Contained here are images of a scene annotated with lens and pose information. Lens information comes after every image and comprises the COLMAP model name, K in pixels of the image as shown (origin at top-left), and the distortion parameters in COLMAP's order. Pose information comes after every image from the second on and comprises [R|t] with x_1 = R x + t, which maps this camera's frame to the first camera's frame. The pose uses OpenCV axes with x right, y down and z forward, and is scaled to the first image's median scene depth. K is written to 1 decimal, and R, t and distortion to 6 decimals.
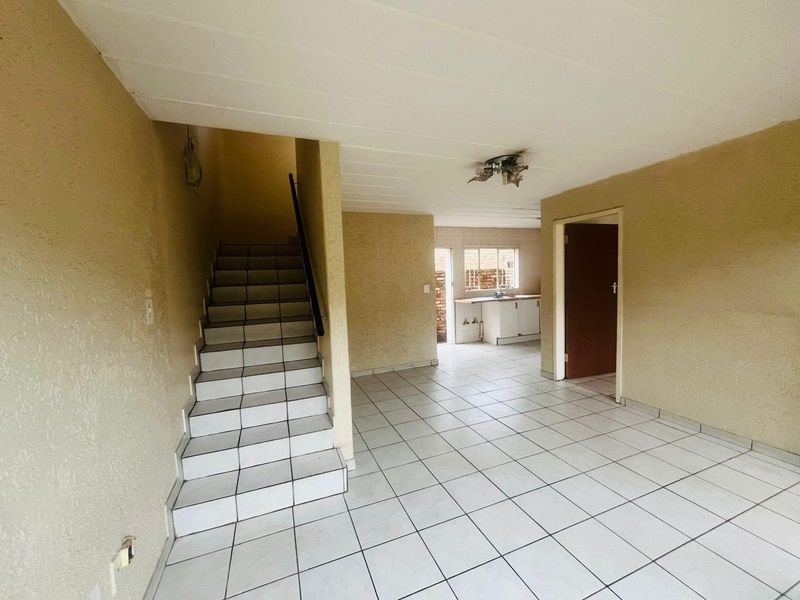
lens RADIAL K [[325.3, 0, 400.0], [0, 325.3, 300.0], [0, 0, 1]] dist [0.000020, -0.000115]
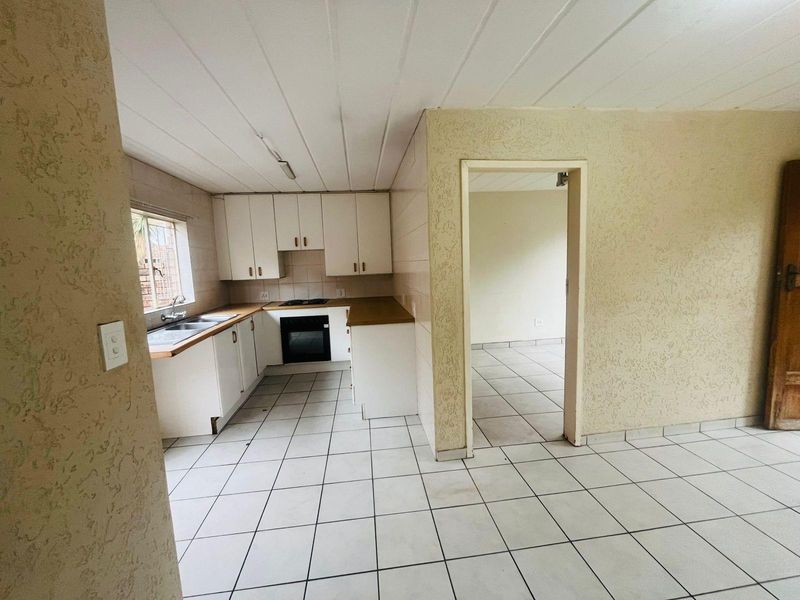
lens RADIAL K [[325.3, 0, 400.0], [0, 325.3, 300.0], [0, 0, 1]] dist [0.000020, -0.000115]
pose [[0.250453, -0.088313, 0.964092, -0.040738], [0.098788, 0.992964, 0.065294, -0.042237], [-0.963075, 0.078887, 0.257415, 0.608351]]
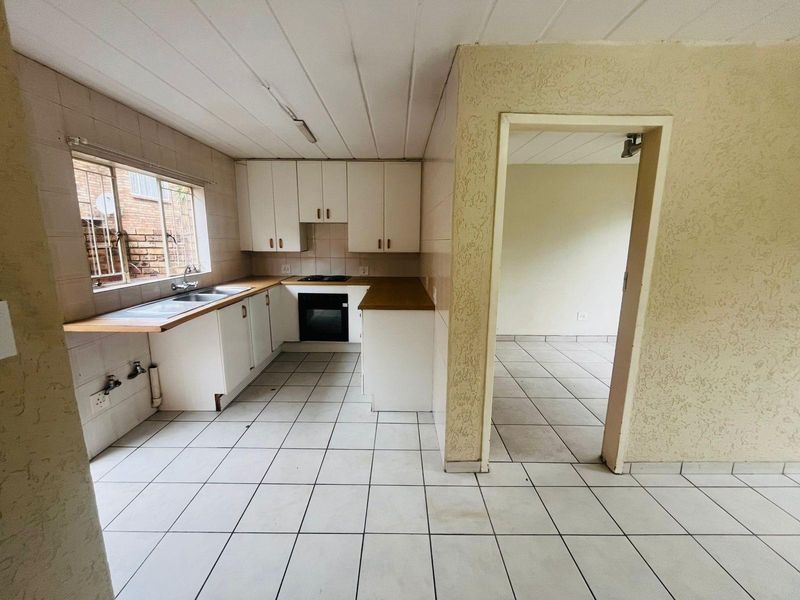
lens RADIAL K [[325.3, 0, 400.0], [0, 325.3, 300.0], [0, 0, 1]] dist [0.000020, -0.000115]
pose [[0.360594, -0.131948, 0.923343, 0.014483], [0.045775, 0.991254, 0.123776, -0.043447], [-0.931599, -0.002366, 0.363480, 0.602798]]
